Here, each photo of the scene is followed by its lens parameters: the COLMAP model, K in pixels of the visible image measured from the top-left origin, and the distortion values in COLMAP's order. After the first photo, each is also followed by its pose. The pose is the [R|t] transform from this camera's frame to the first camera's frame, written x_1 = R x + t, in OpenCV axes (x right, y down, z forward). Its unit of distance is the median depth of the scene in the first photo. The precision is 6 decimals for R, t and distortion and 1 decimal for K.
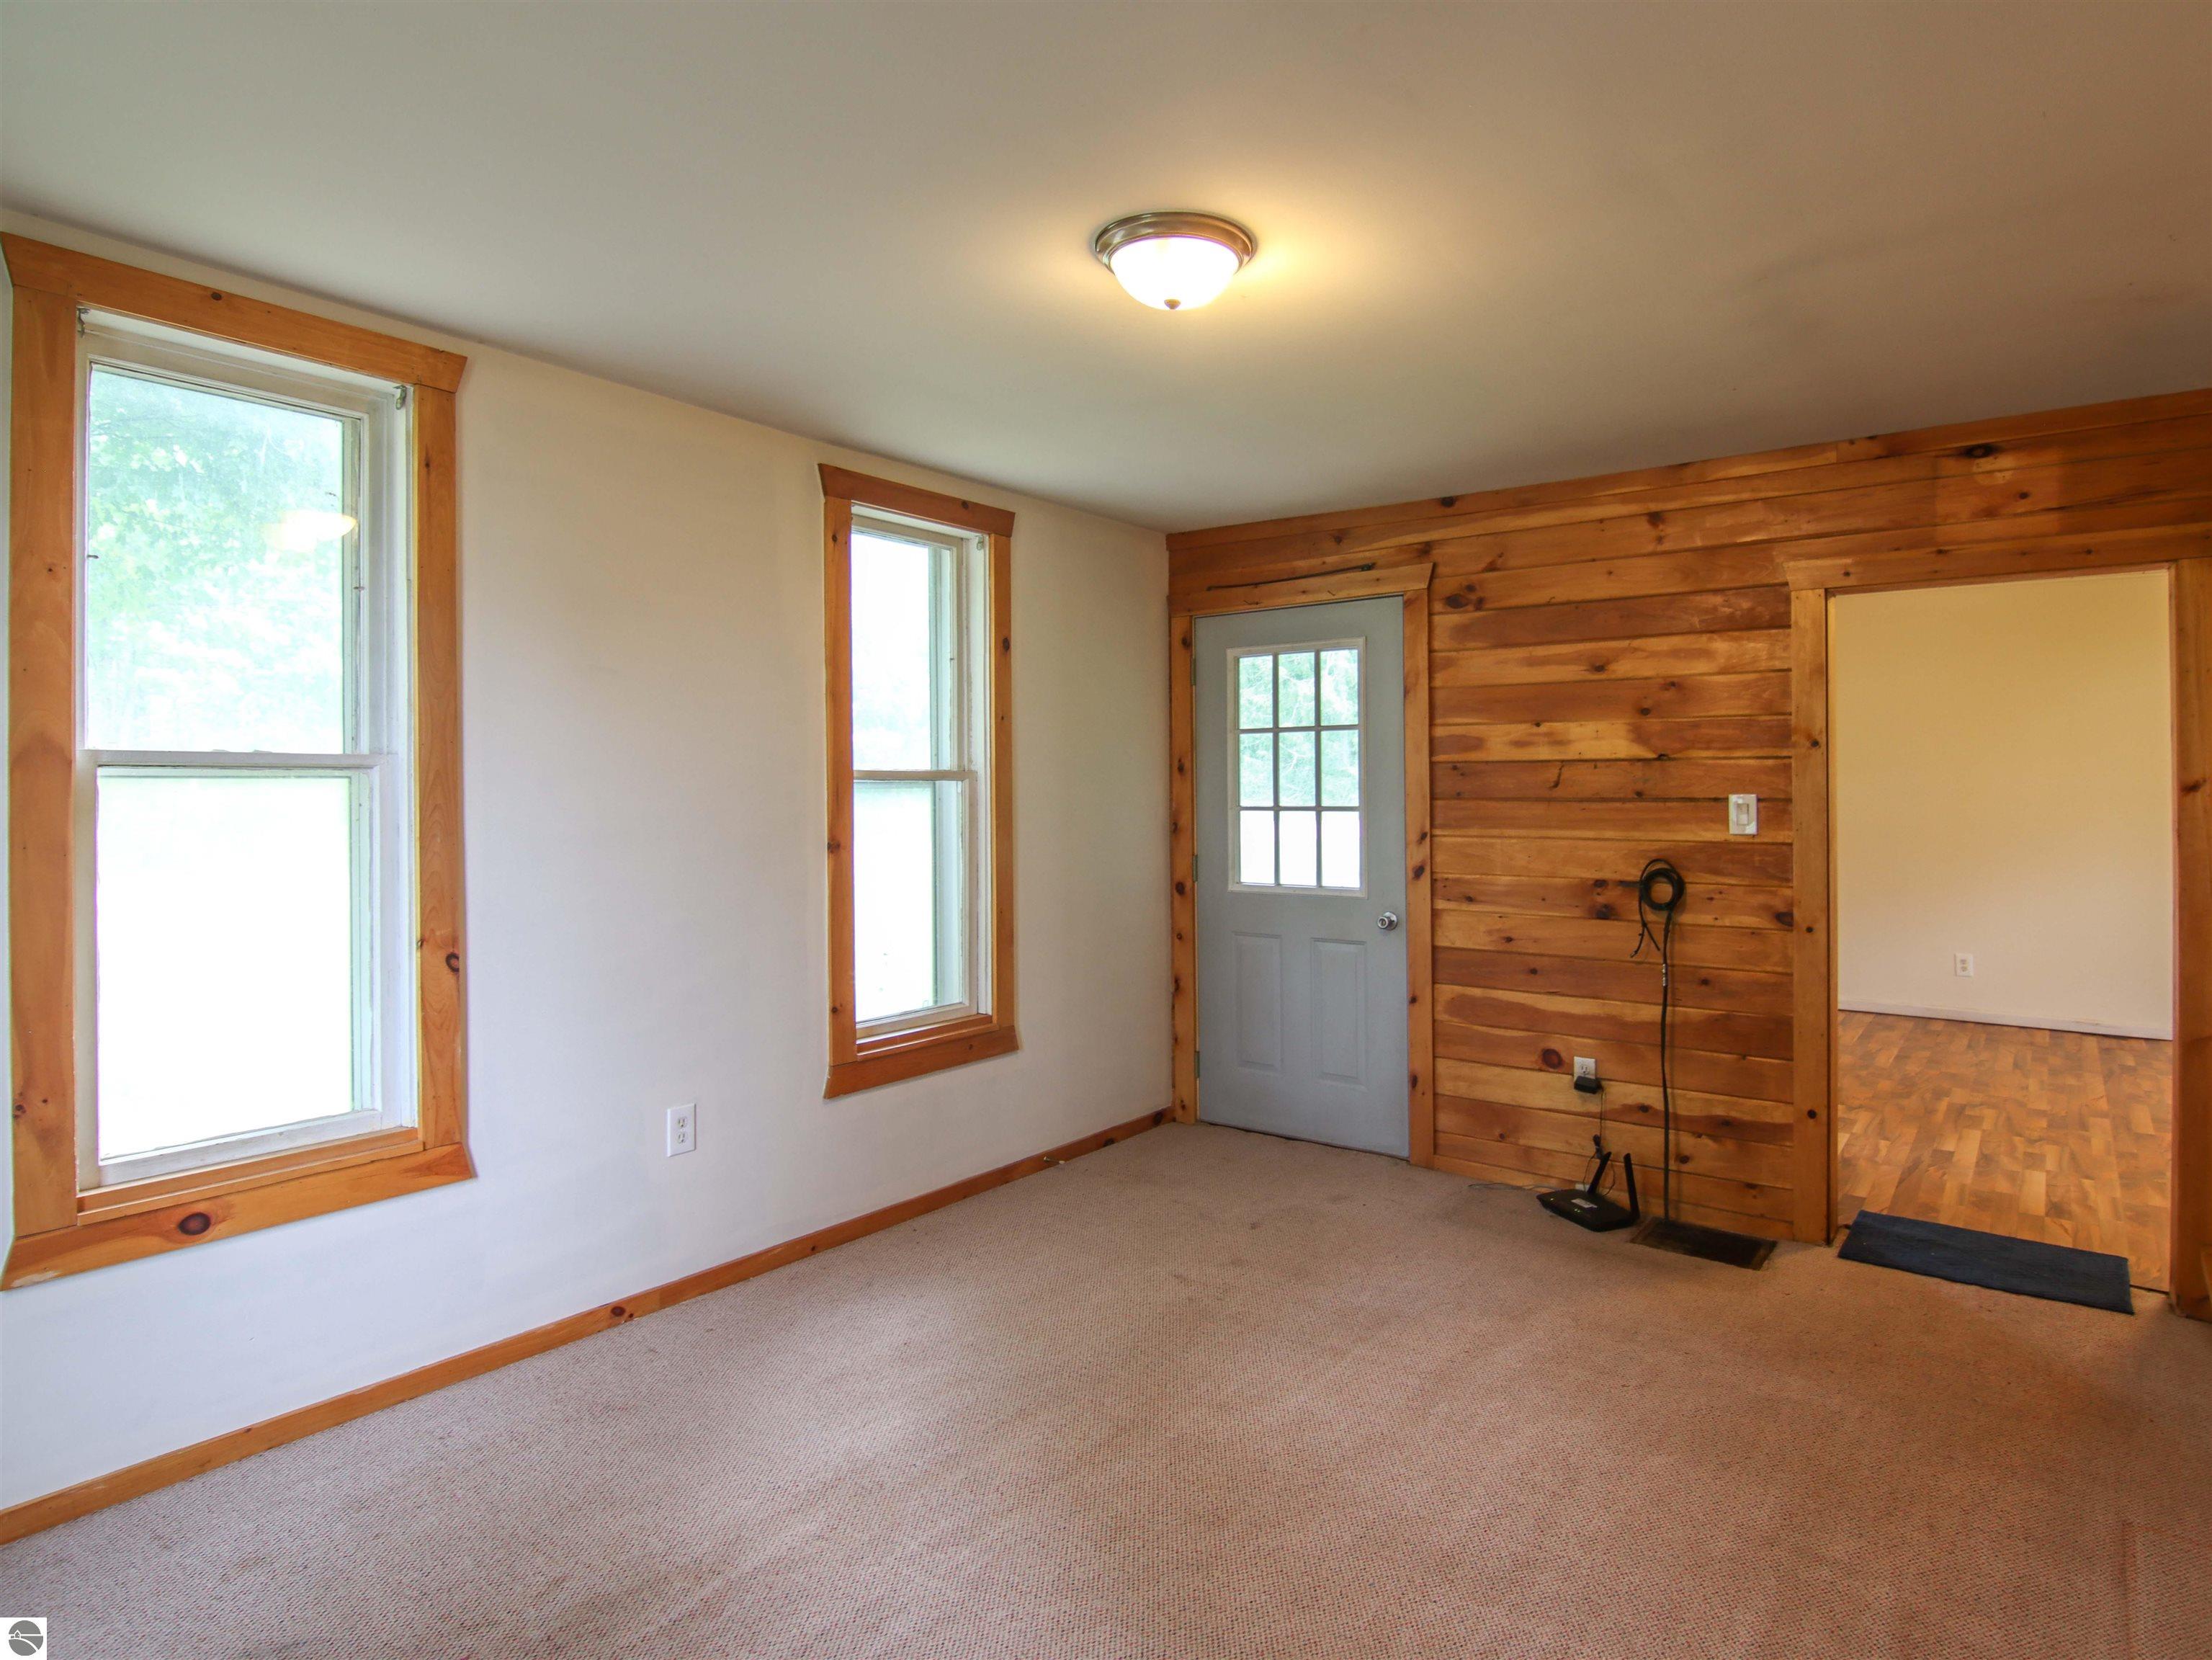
lens RADIAL K [[1278.3, 0, 1231.6], [0, 1278.3, 781.7], [0, 0, 1]] dist [-0.004559, -0.011083]
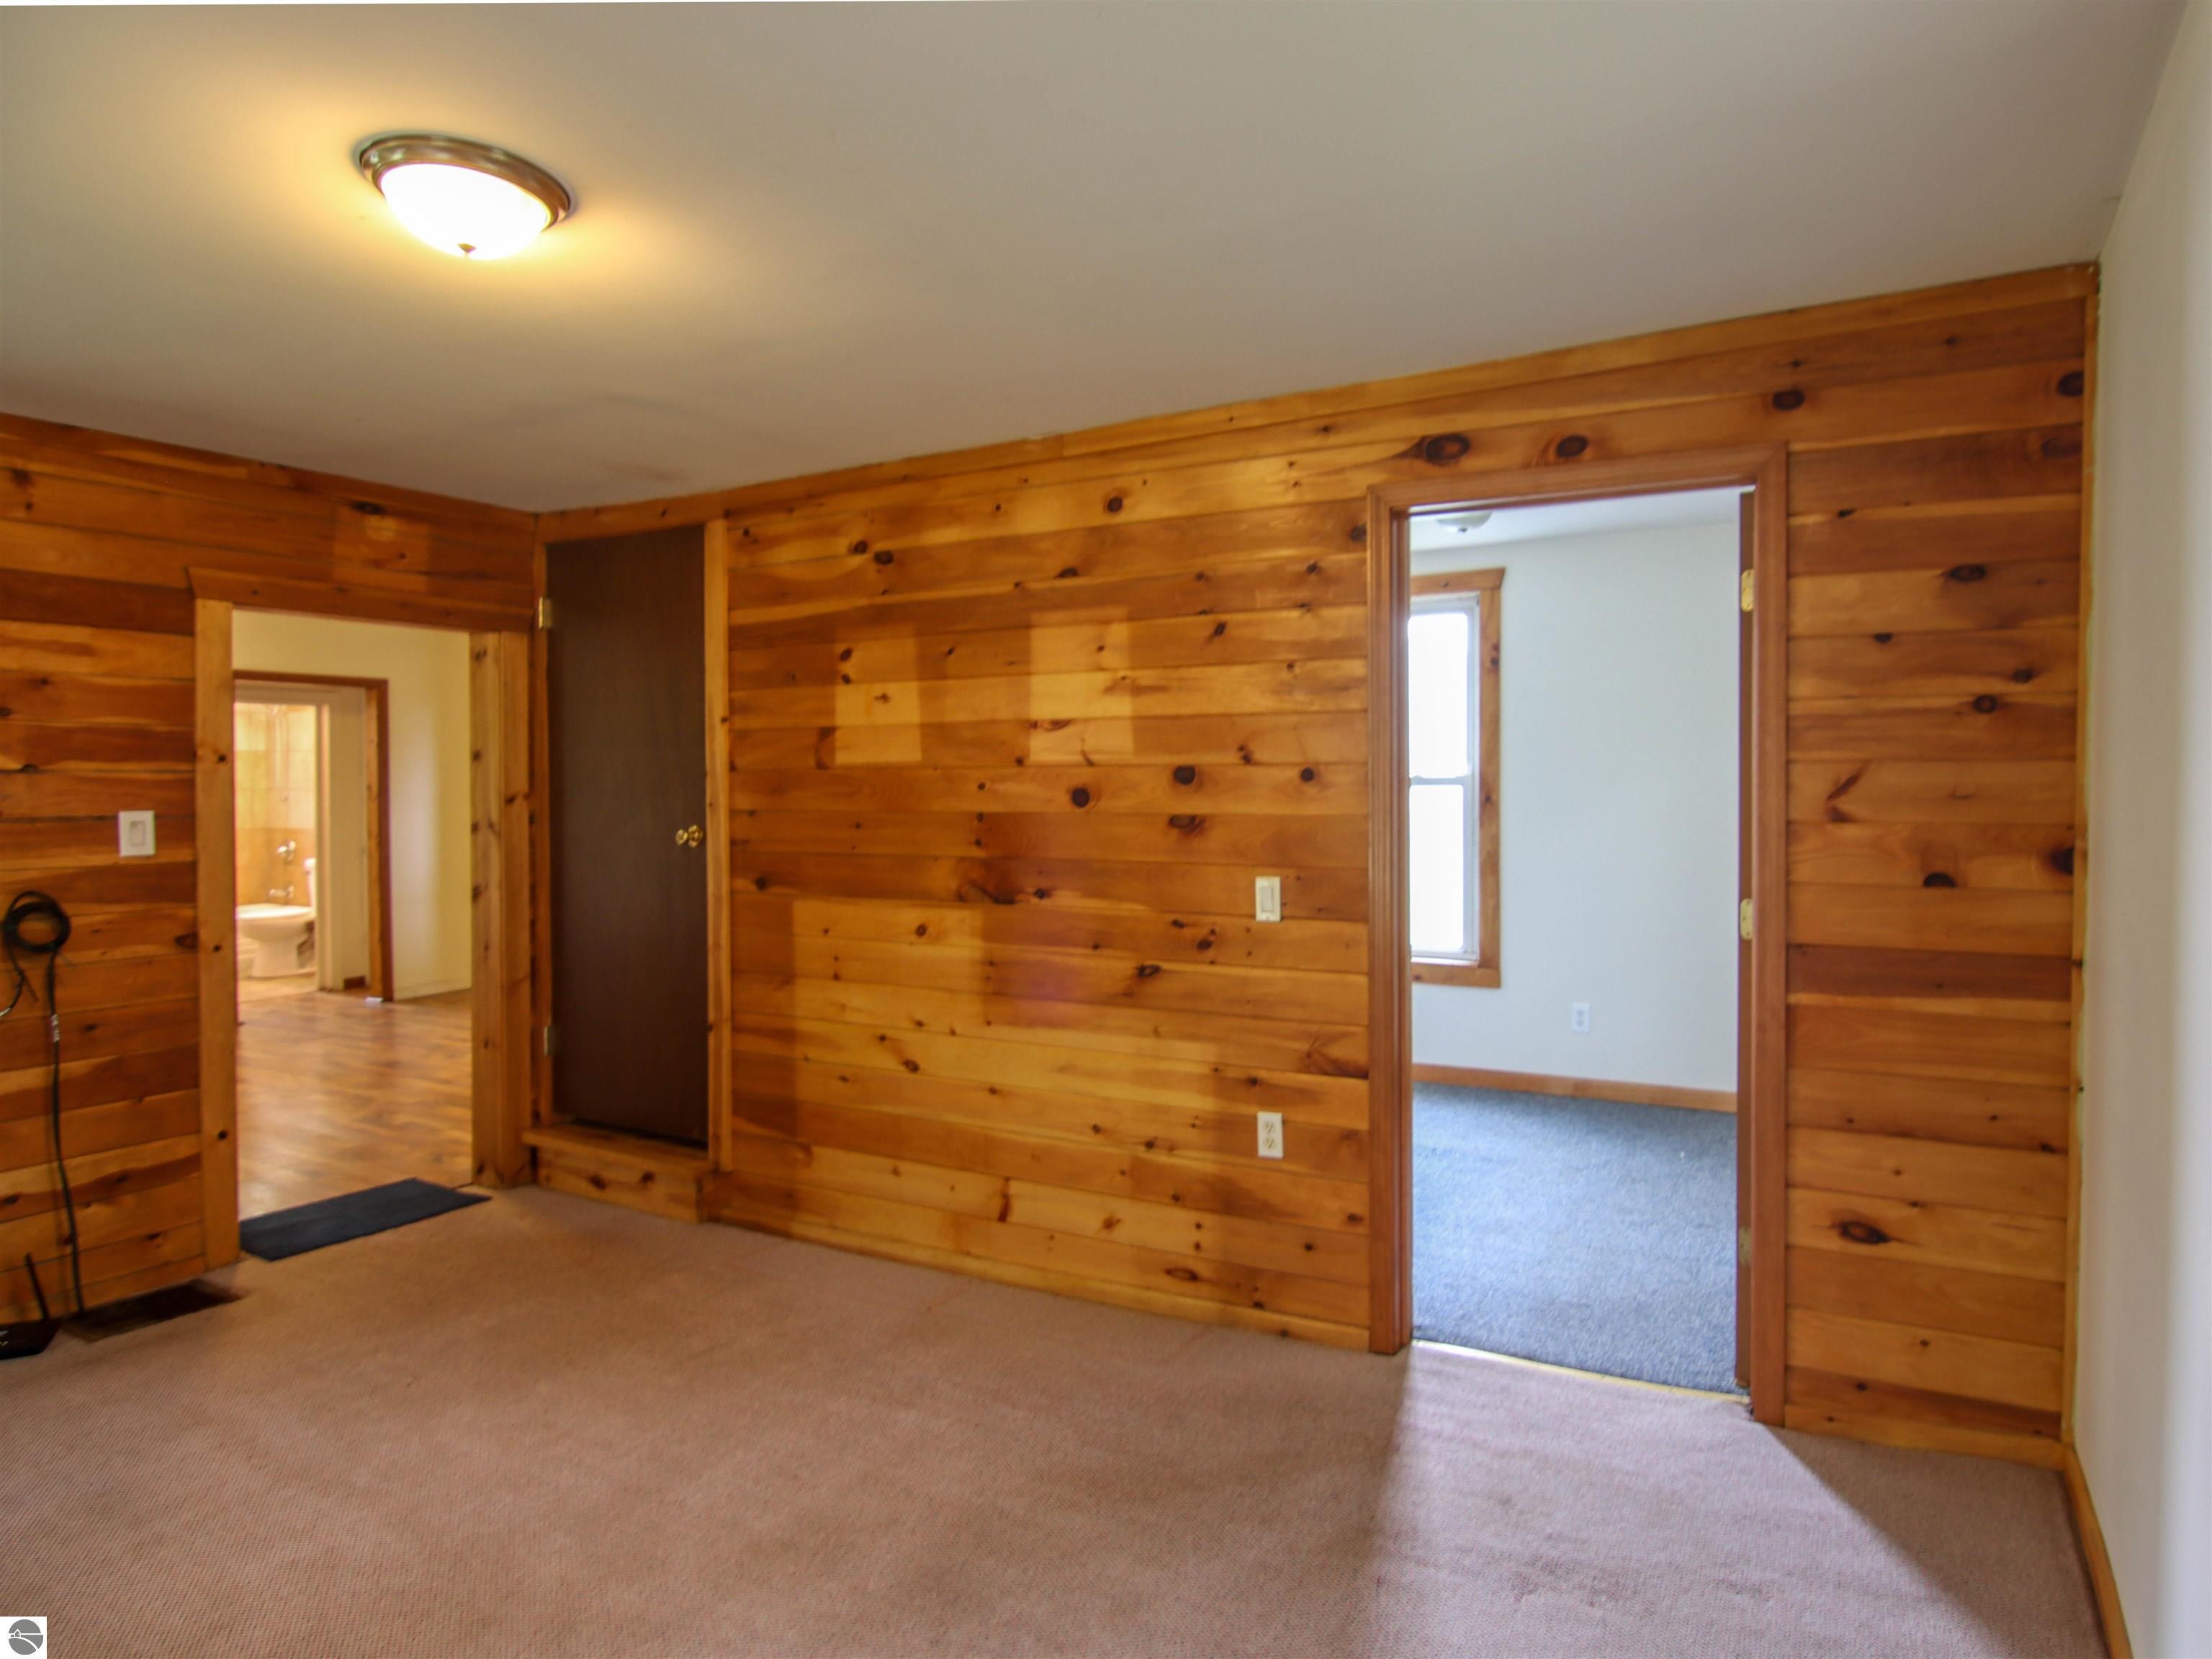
lens RADIAL K [[1278.1, 0, 1117.3], [0, 1278.1, 813.9], [0, 0, 1]] dist [-0.004559, -0.011083]
pose [[-0.054842, -0.017999, 0.998333, -0.553940], [0.002704, 0.999831, 0.018174, -0.003081], [-0.998491, 0.003696, -0.054784, 0.362041]]
